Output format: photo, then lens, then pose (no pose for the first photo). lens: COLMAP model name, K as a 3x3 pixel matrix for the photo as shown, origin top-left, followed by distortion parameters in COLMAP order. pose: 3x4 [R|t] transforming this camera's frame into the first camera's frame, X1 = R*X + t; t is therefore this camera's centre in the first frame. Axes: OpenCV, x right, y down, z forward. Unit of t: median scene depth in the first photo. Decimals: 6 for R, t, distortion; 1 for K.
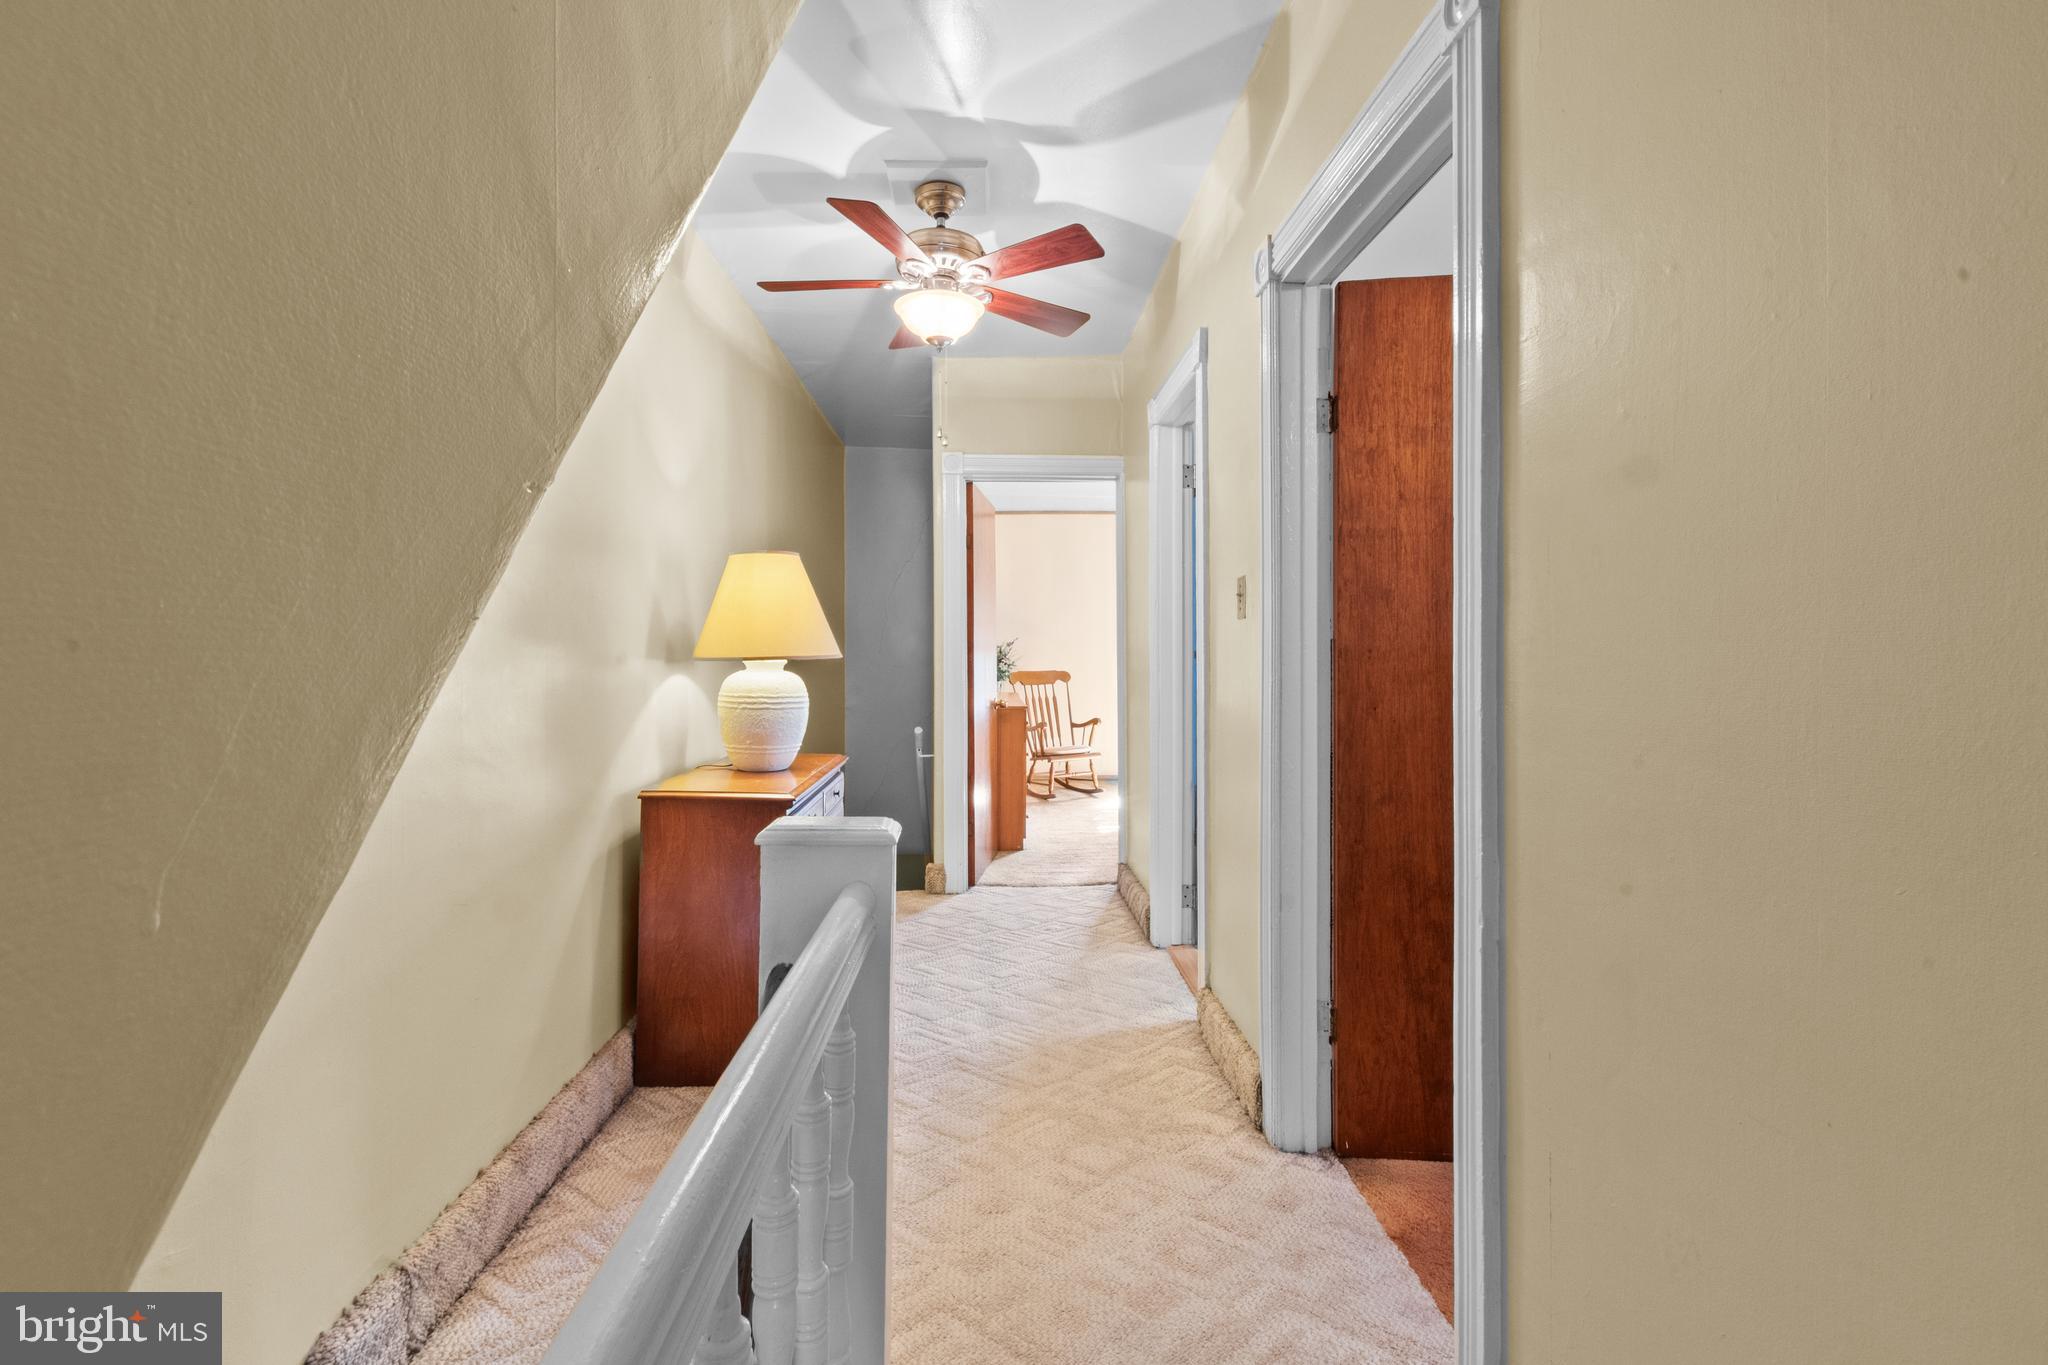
lens RADIAL K [[891.4, 0, 1015.8], [0, 891.4, 676.8], [0, 0, 1]] dist [0.001161, 0.000030]
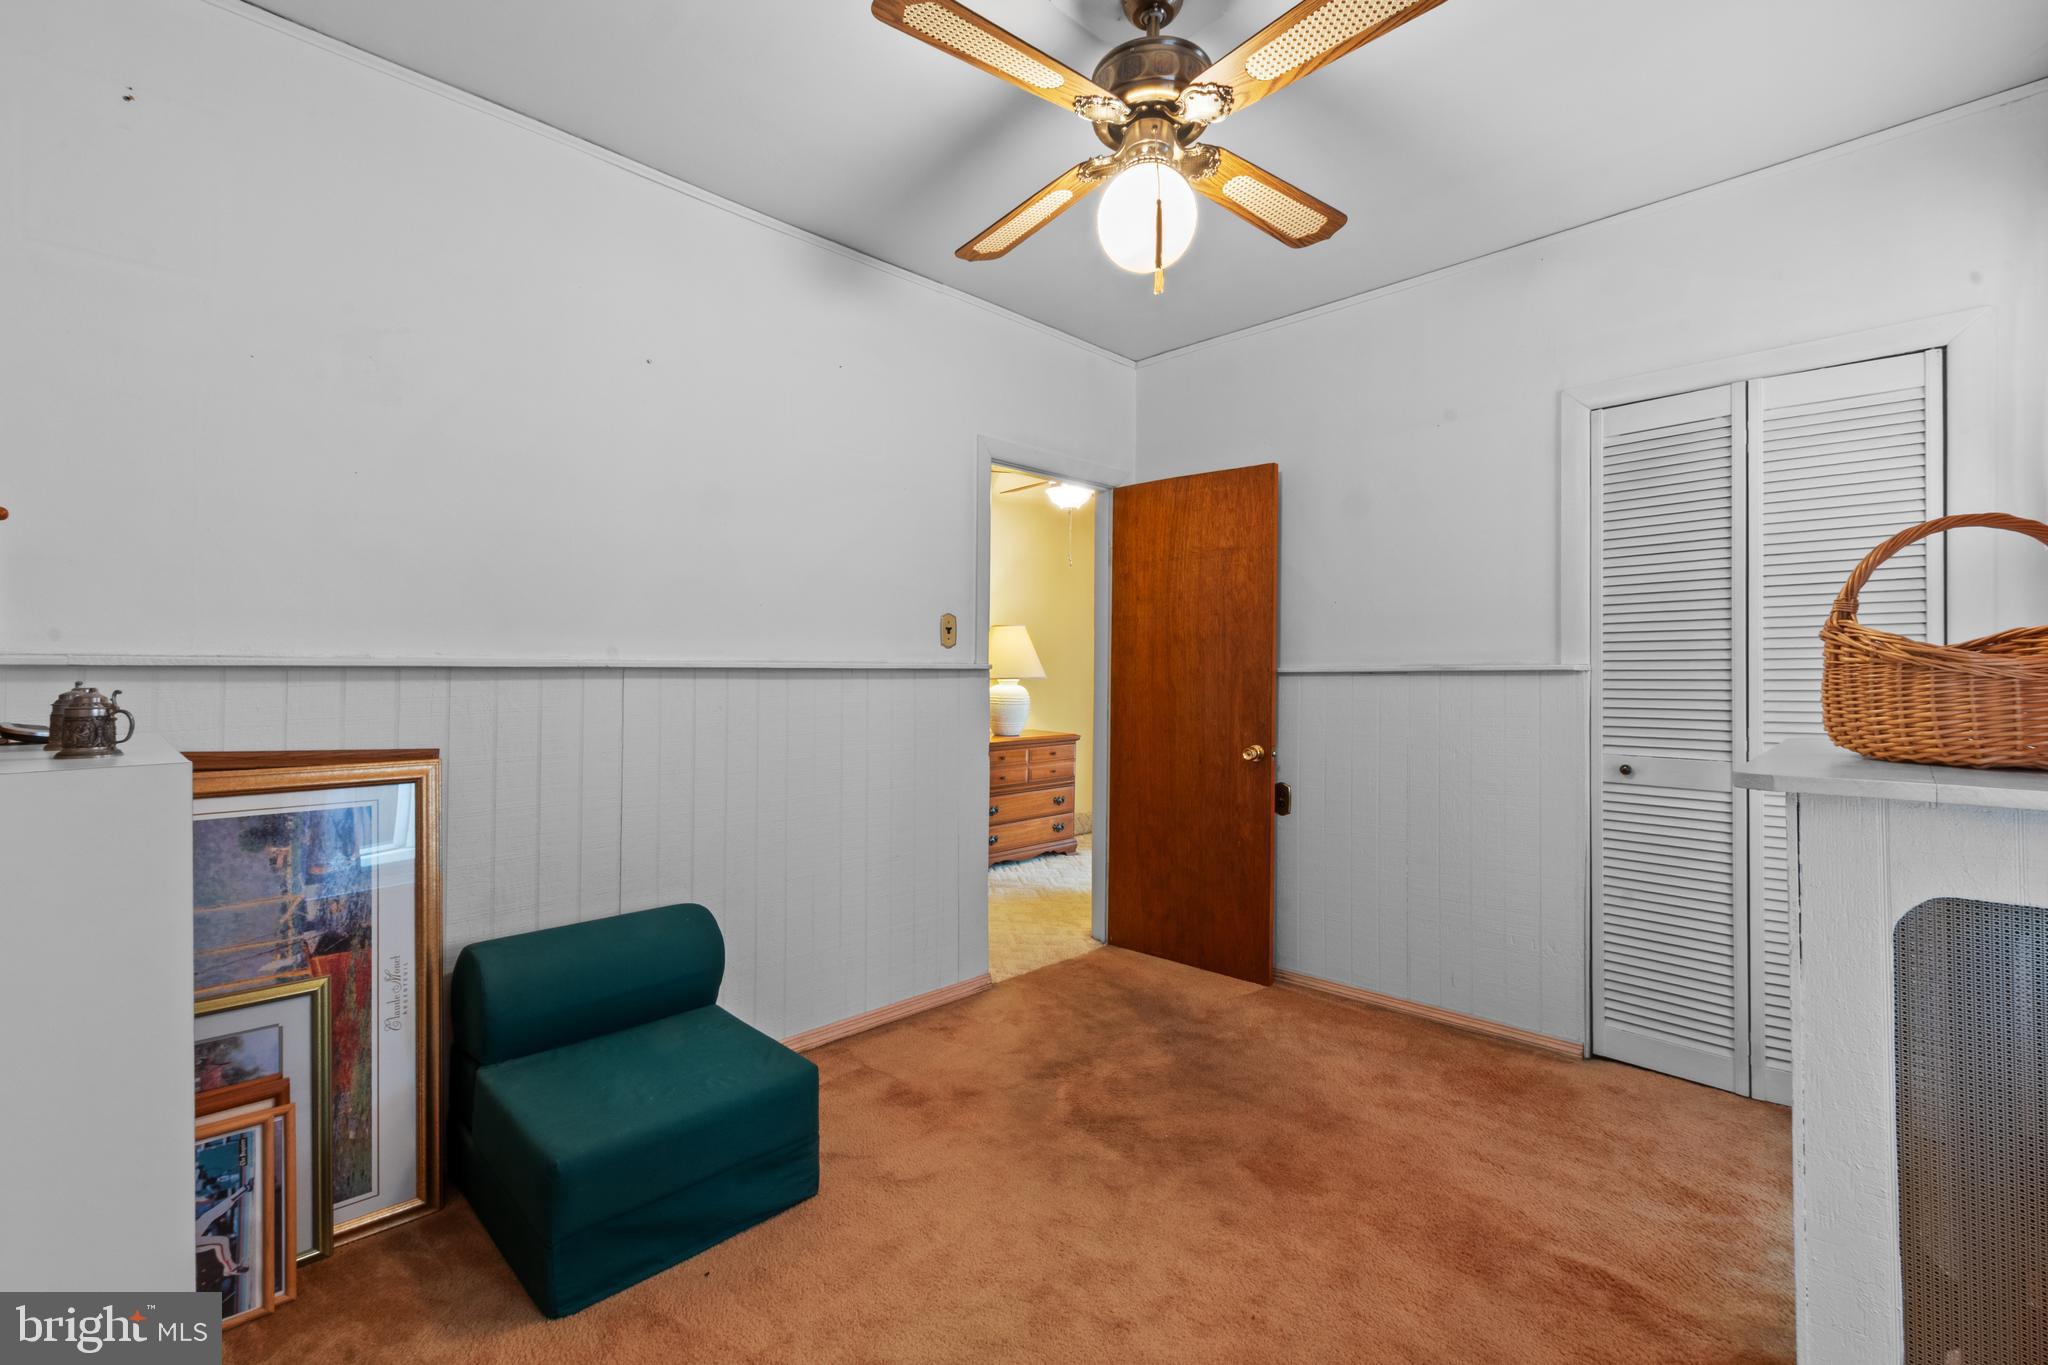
lens RADIAL K [[891.4, 0, 1015.8], [0, 891.4, 676.8], [0, 0, 1]] dist [0.001161, 0.000030]
pose [[0.698409, 0.014628, -0.715550, 1.592996], [-0.023995, 0.999708, -0.002982, -0.024127], [0.715297, 0.019252, 0.698555, -0.492548]]
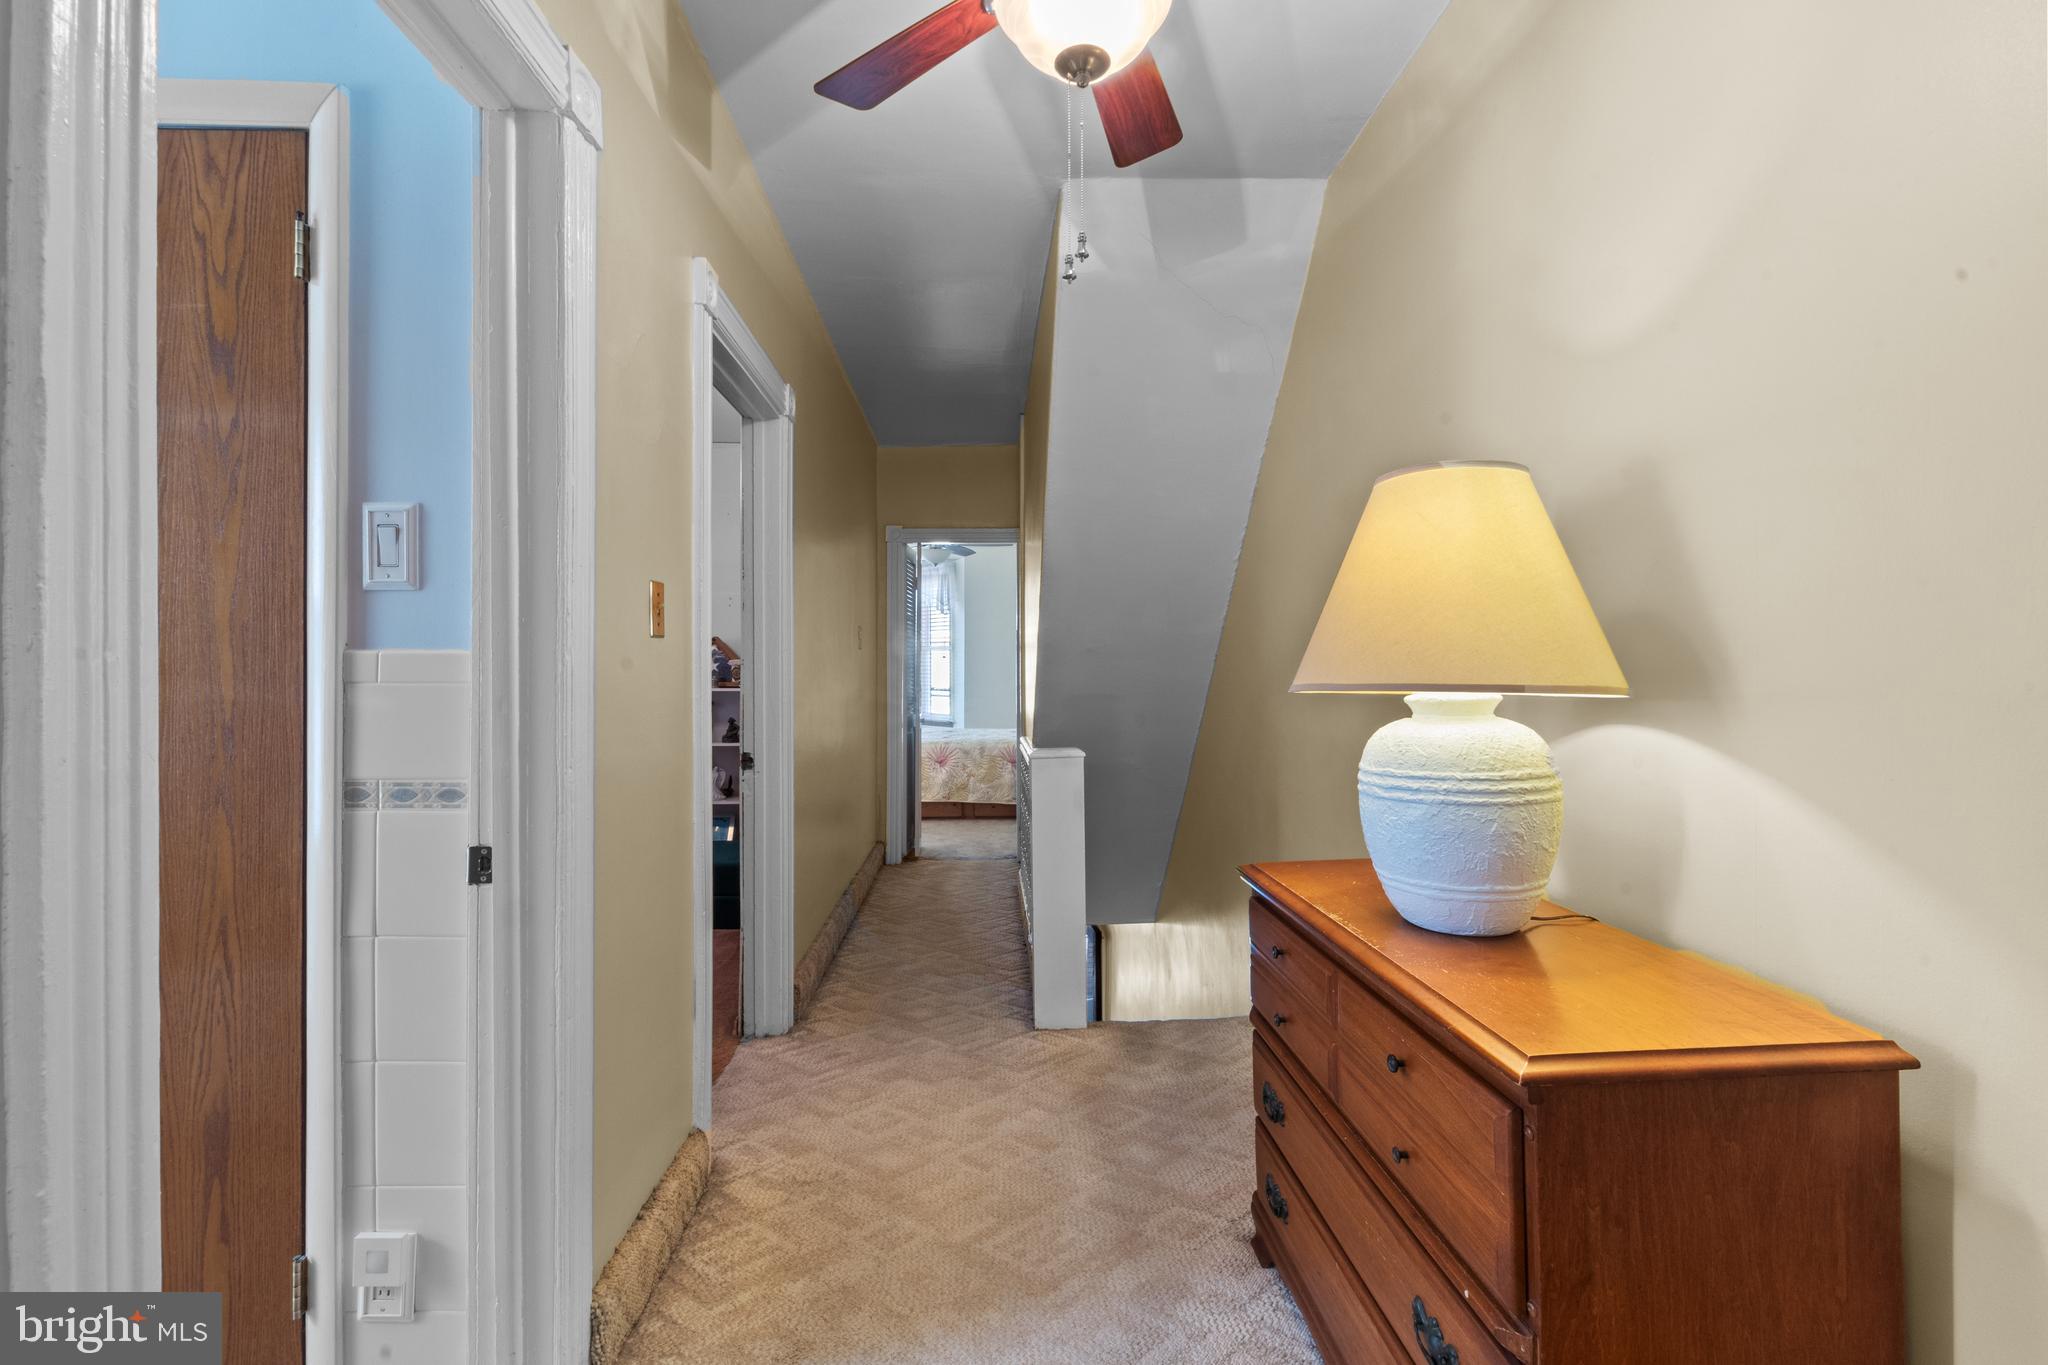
lens RADIAL K [[891.4, 0, 1015.8], [0, 891.4, 676.8], [0, 0, 1]] dist [0.001161, 0.000030]
pose [[-0.999966, 0.006736, 0.004811, -0.066803], [0.006867, 0.999593, 0.027703, -0.054611], [-0.004623, 0.027735, -0.999605, 2.038599]]
